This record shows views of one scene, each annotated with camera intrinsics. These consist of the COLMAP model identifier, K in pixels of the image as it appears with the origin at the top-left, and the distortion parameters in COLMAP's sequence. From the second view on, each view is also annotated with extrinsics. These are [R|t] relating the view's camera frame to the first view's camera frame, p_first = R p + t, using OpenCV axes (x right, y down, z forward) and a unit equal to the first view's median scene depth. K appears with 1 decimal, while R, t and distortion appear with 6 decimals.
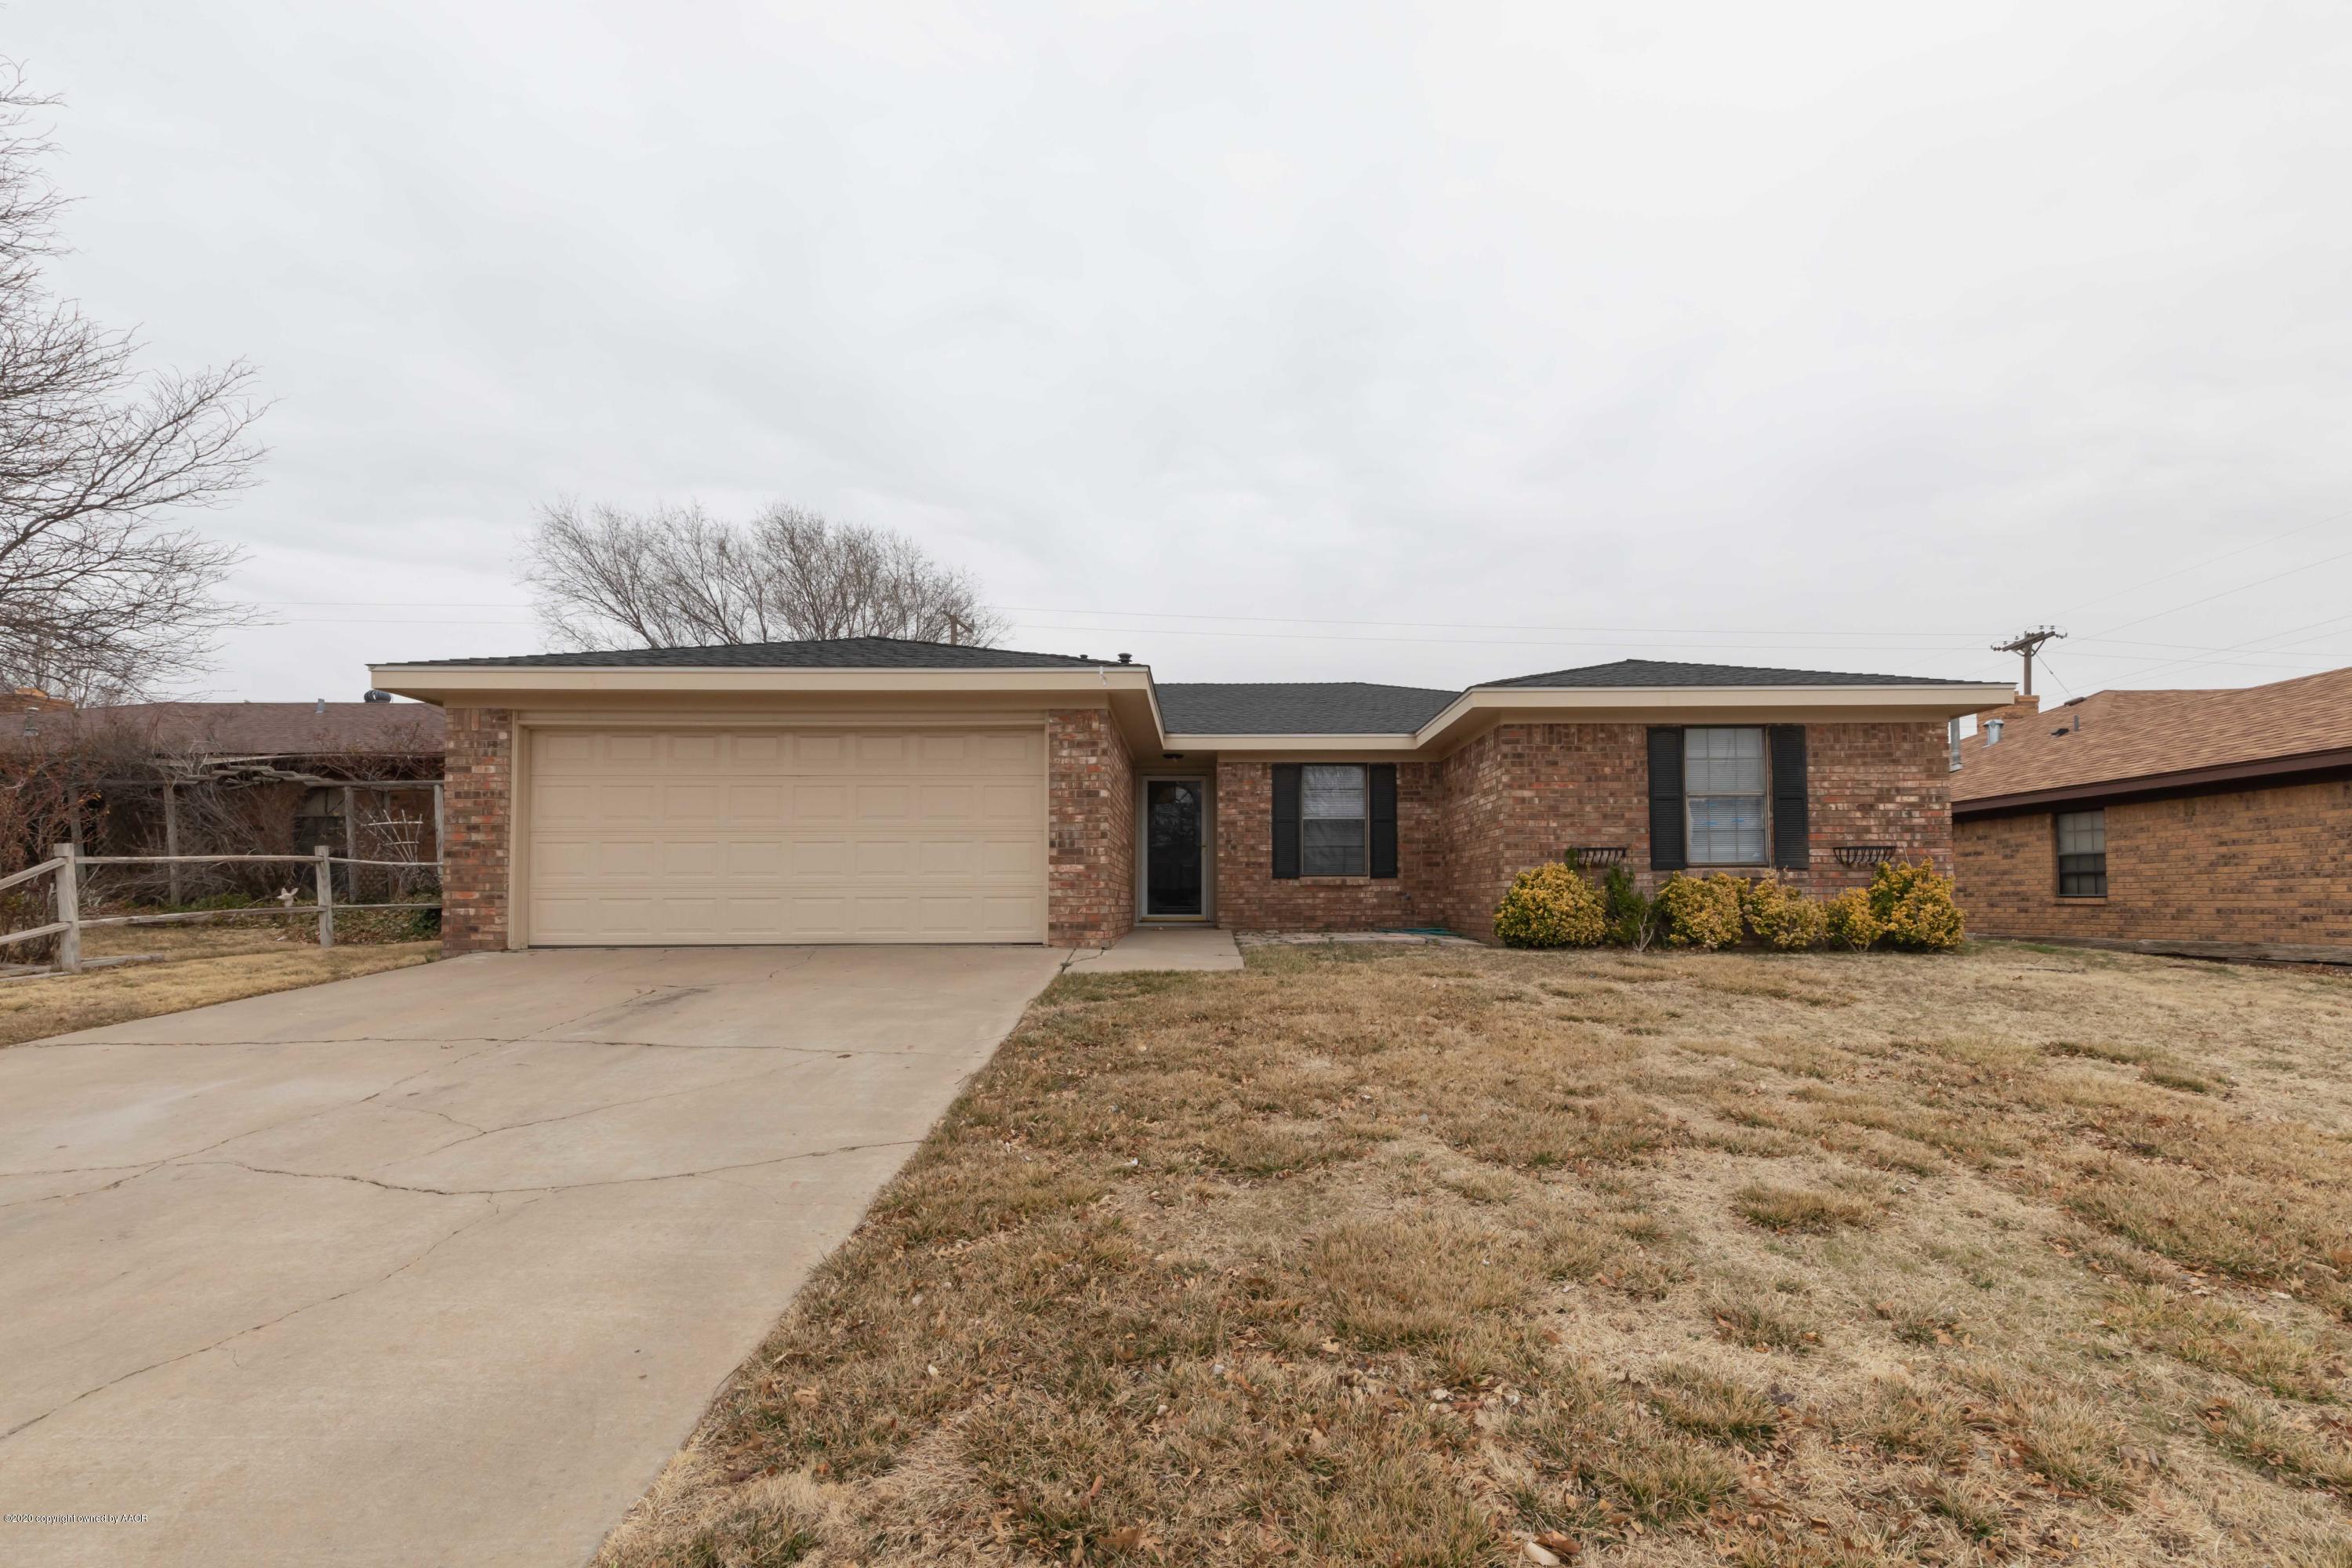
lens RADIAL K [[1055.8, 0, 1179.6], [0, 1055.8, 794.0], [0, 0, 1]] dist [0.001641, 0.000005]
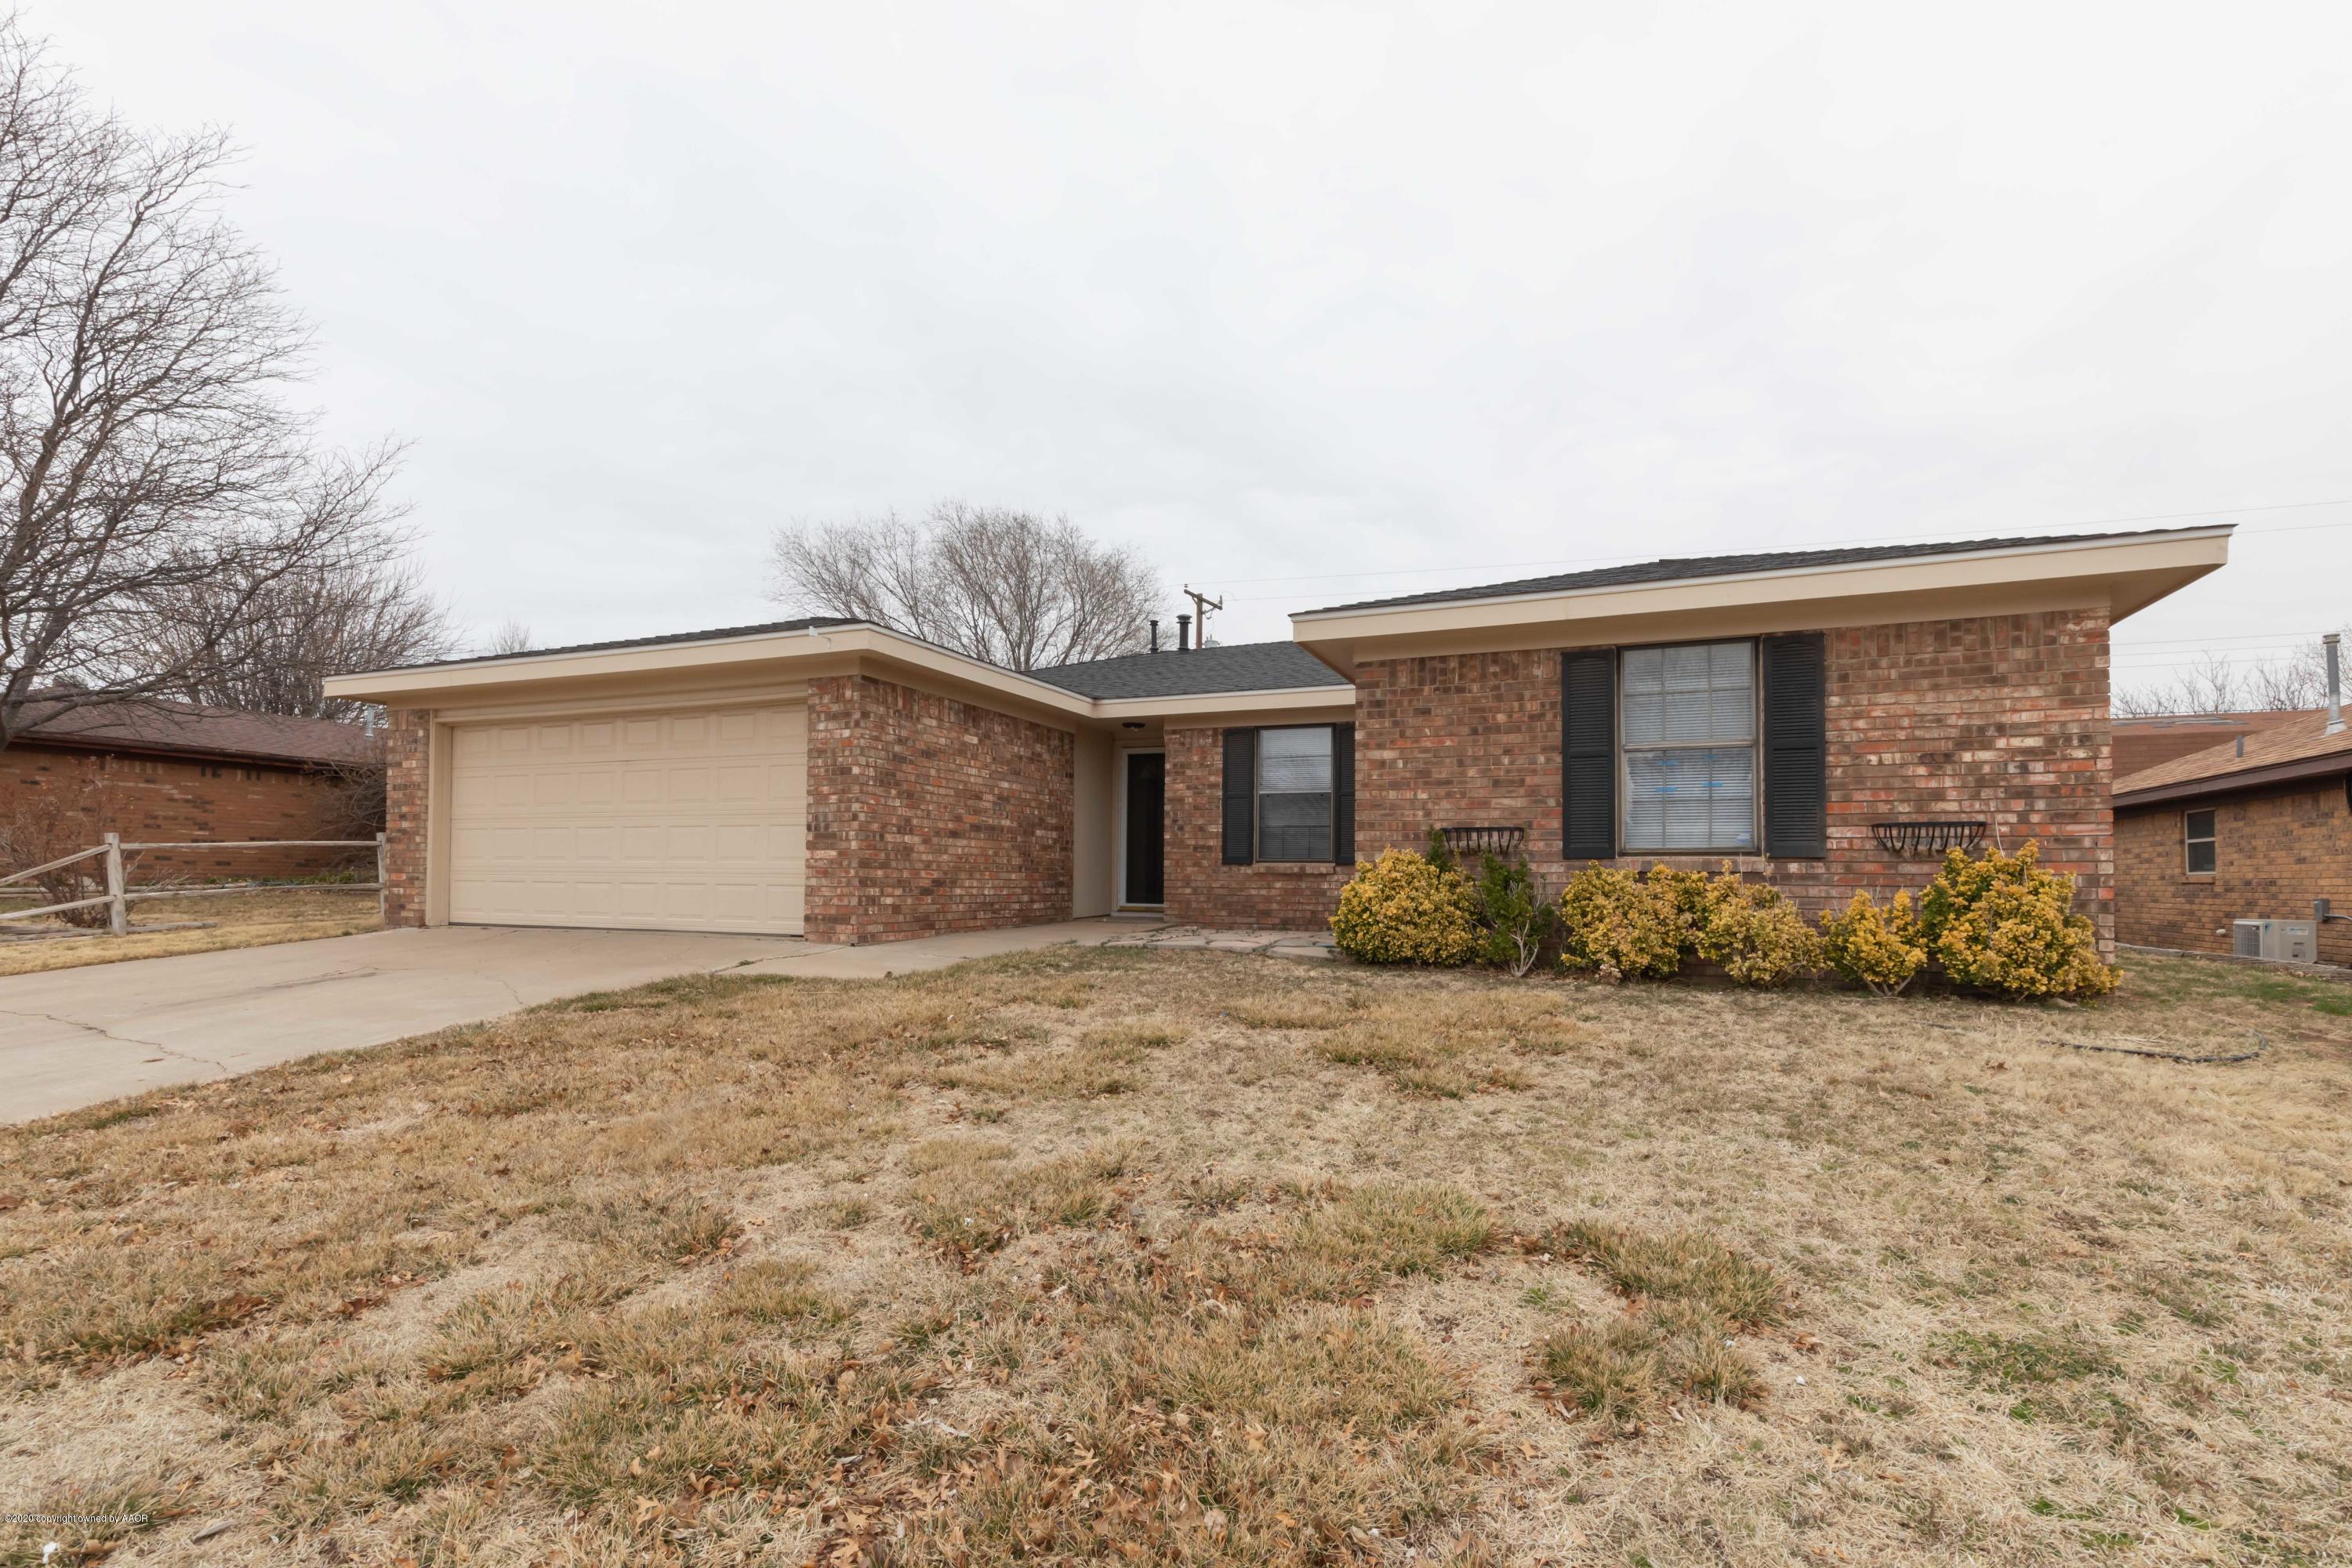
lens RADIAL K [[1055.8, 0, 1179.6], [0, 1055.8, 794.0], [0, 0, 1]] dist [0.001641, 0.000005]
pose [[0.921322, -0.018593, -0.388355, 0.483416], [0.026822, 0.999516, 0.015780, 0.011747], [0.387874, -0.024955, 0.921375, 0.265647]]
